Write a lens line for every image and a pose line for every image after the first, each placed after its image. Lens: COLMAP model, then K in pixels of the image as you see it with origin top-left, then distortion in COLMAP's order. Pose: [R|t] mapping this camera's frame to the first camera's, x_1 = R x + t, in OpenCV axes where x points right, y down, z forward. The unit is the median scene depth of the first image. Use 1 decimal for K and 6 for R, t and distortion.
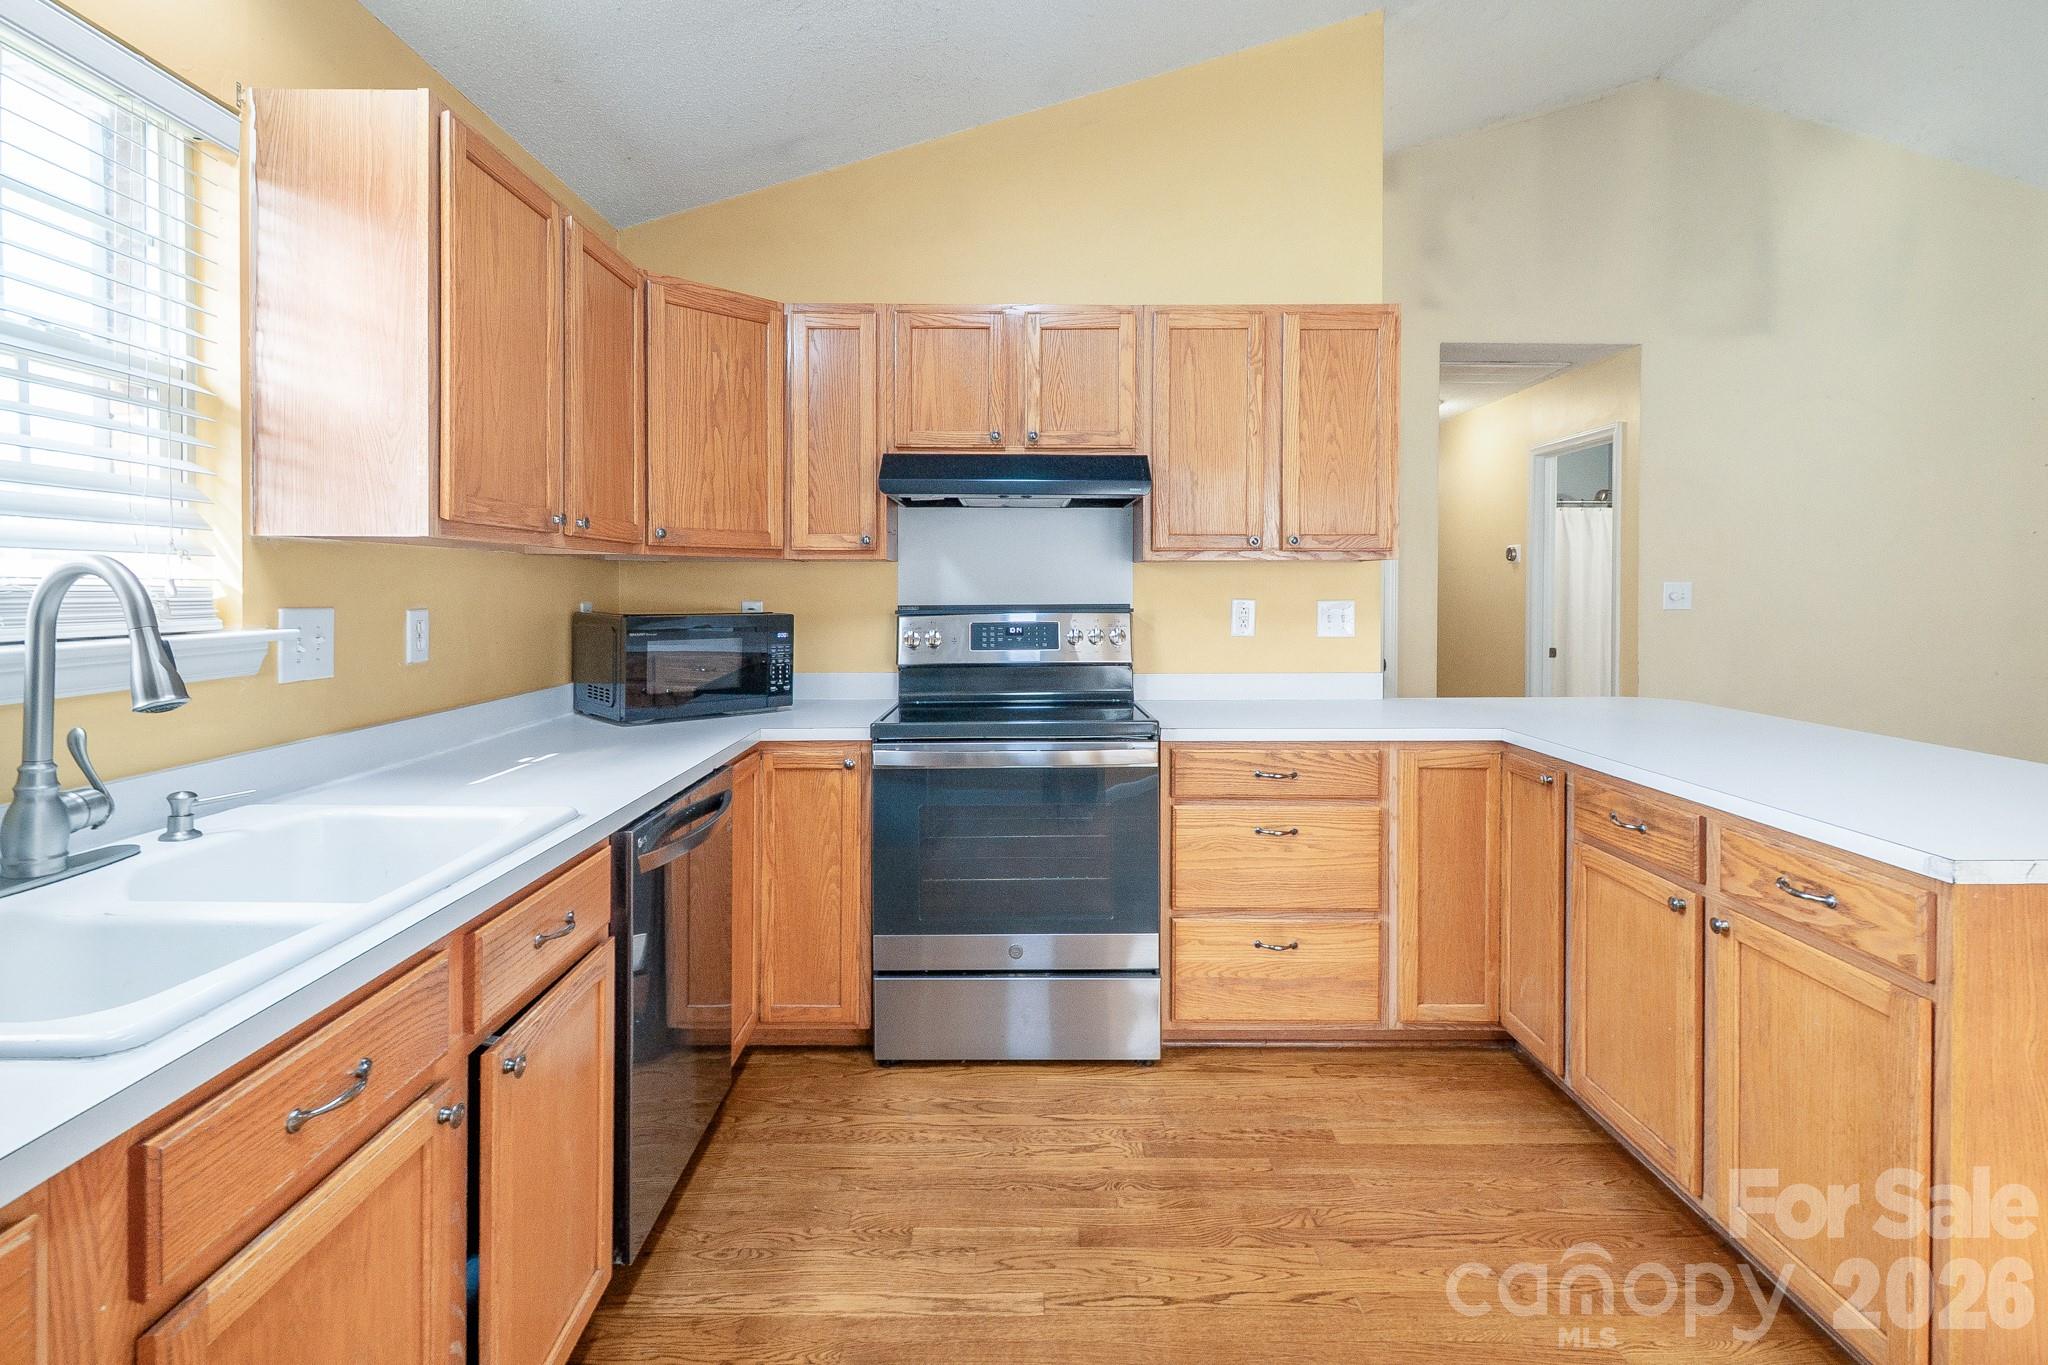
lens RADIAL K [[943.4, 0, 993.7], [0, 943.4, 597.5], [0, 0, 1]] dist [0.009545, -0.004471]
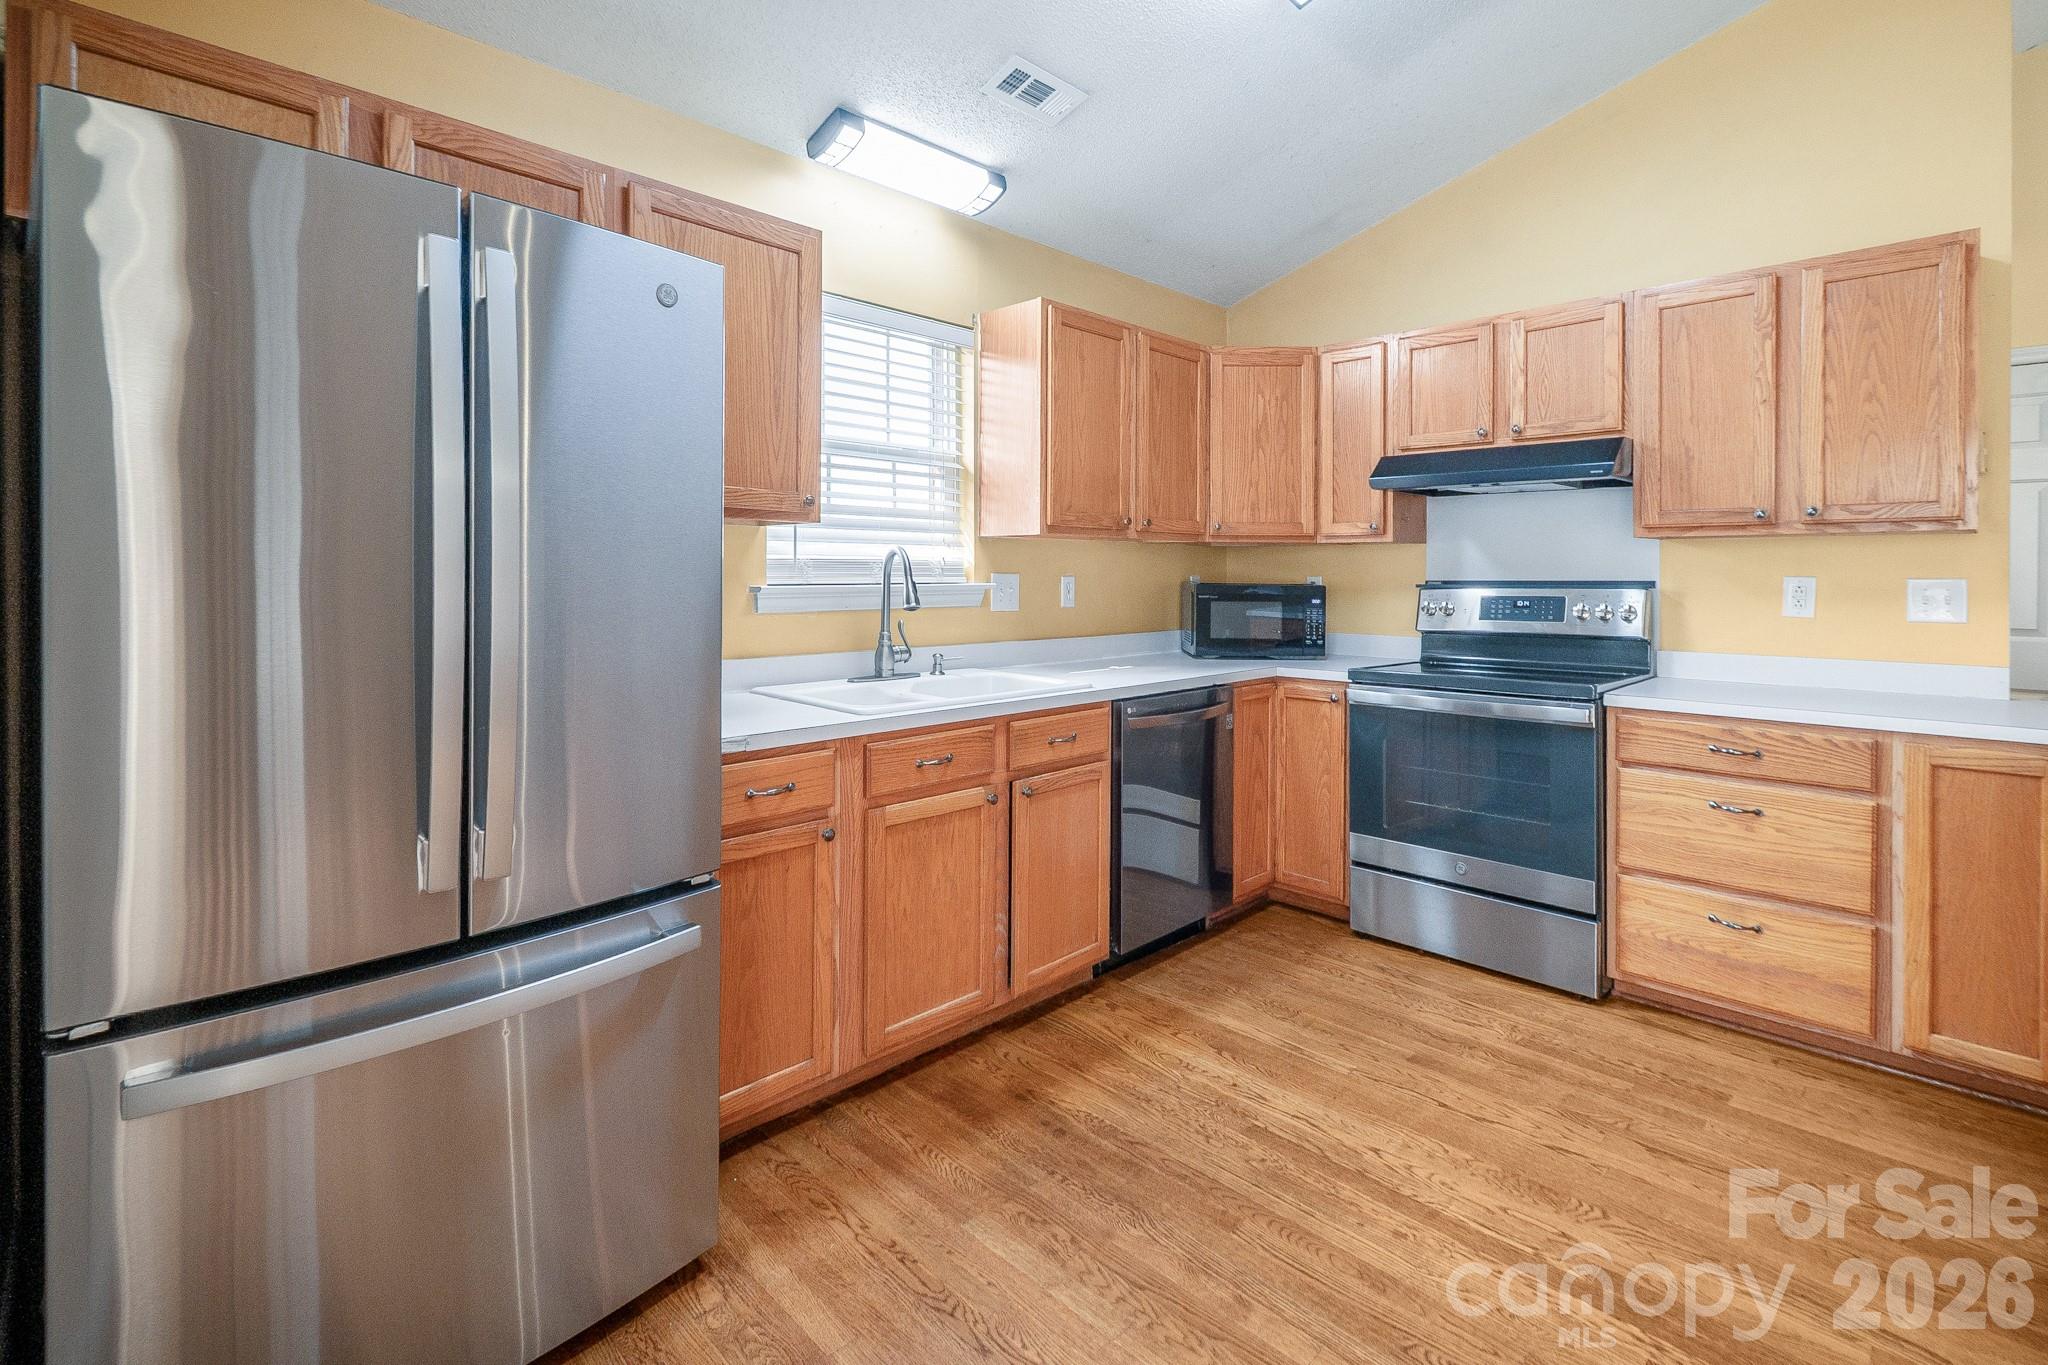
lens RADIAL K [[943.4, 0, 1030.2], [0, 943.4, 593.9], [0, 0, 1]] dist [0.009545, -0.004471]
pose [[0.703639, 0.019093, -0.710301, 0.482097], [-0.012219, 0.999816, 0.014771, 0.017207], [0.710453, -0.001715, 0.703743, -0.222820]]
